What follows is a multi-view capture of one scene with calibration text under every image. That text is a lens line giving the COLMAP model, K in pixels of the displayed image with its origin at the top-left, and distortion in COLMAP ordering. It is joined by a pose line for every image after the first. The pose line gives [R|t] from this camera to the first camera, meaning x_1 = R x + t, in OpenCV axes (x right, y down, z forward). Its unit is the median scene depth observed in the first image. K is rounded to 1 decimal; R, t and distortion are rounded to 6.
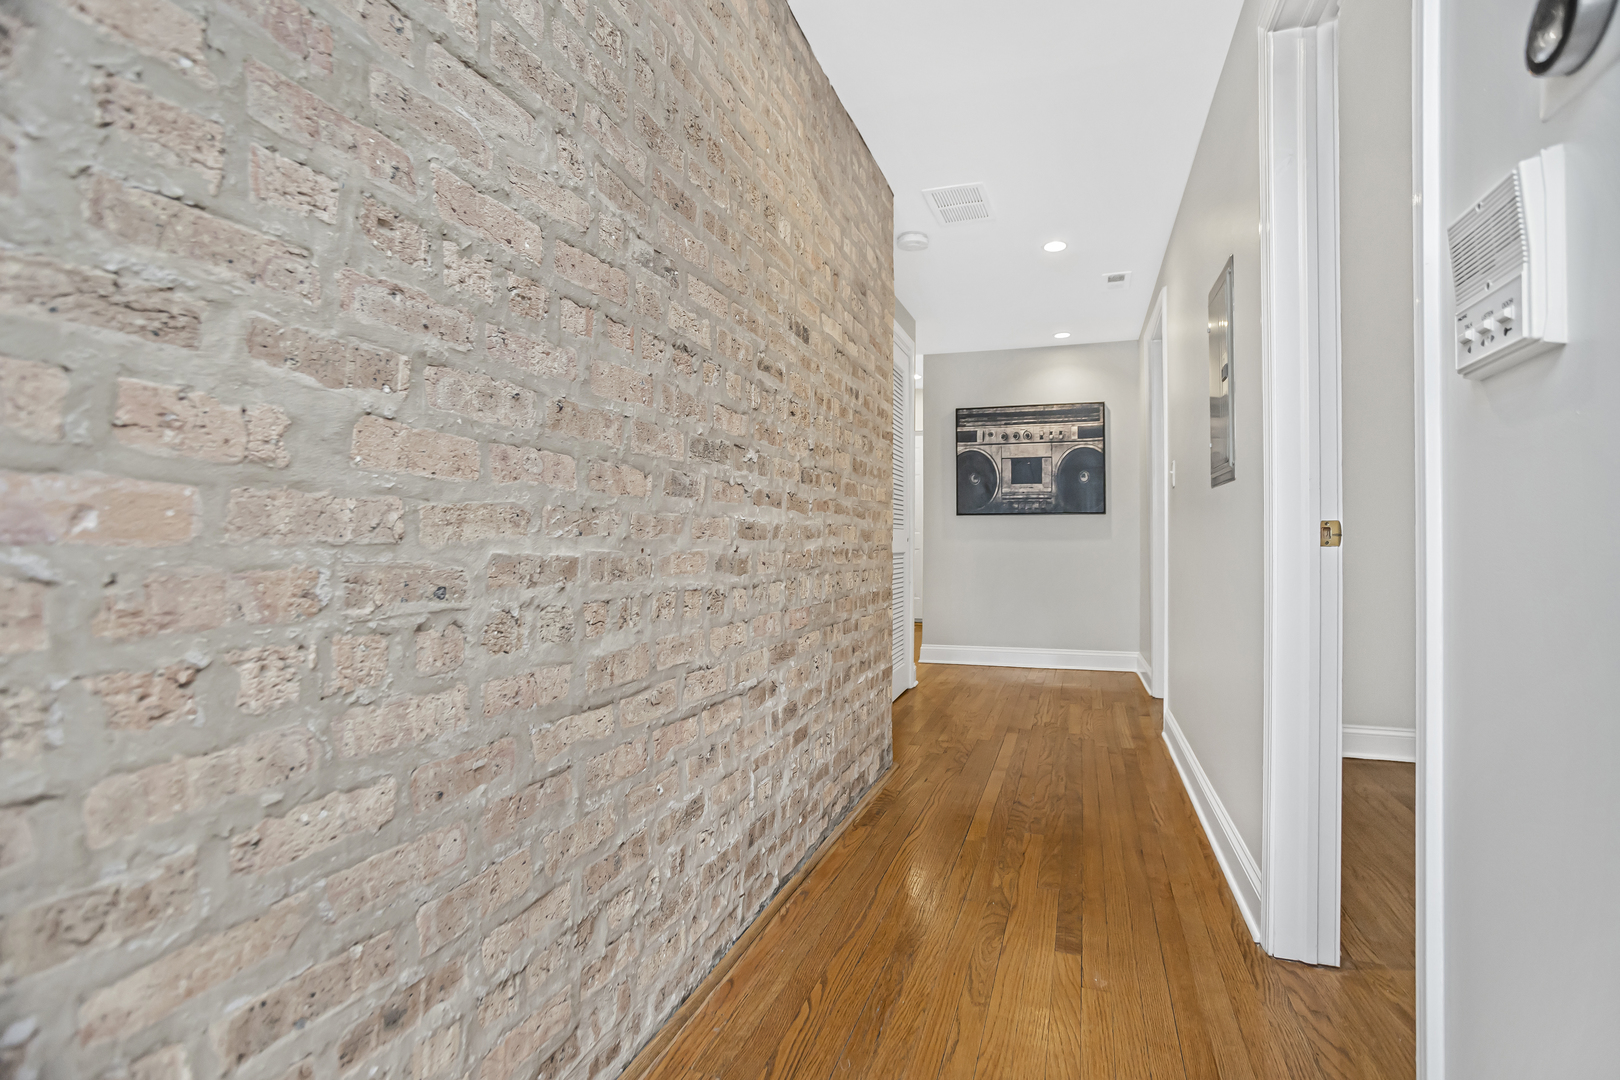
lens RADIAL K [[778.0, 0, 809.6], [0, 778.0, 539.6], [0, 0, 1]] dist [-0.059152, 0.031489]
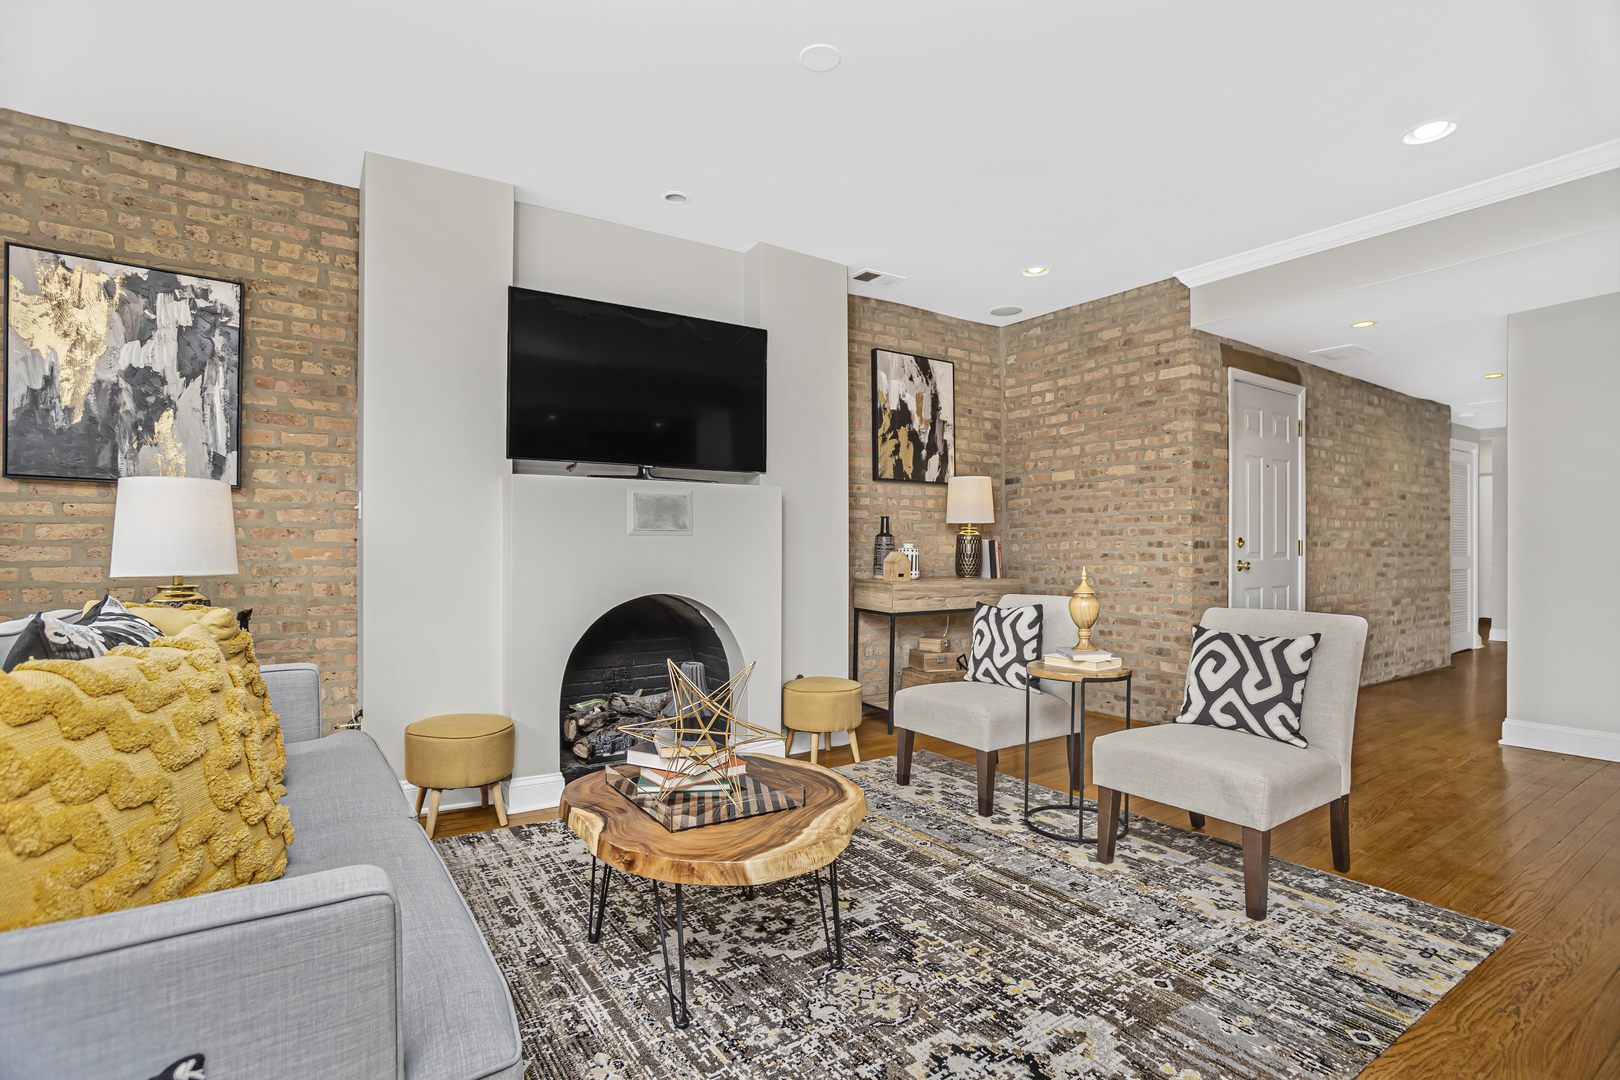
lens RADIAL K [[778.0, 0, 807.7], [0, 778.0, 549.9], [0, 0, 1]] dist [-0.059152, 0.031489]
pose [[0.796704, -0.002488, -0.604364, -0.070054], [0.003479, 0.999994, 0.000469, -0.072106], [0.604359, -0.002476, 0.796708, -2.697402]]
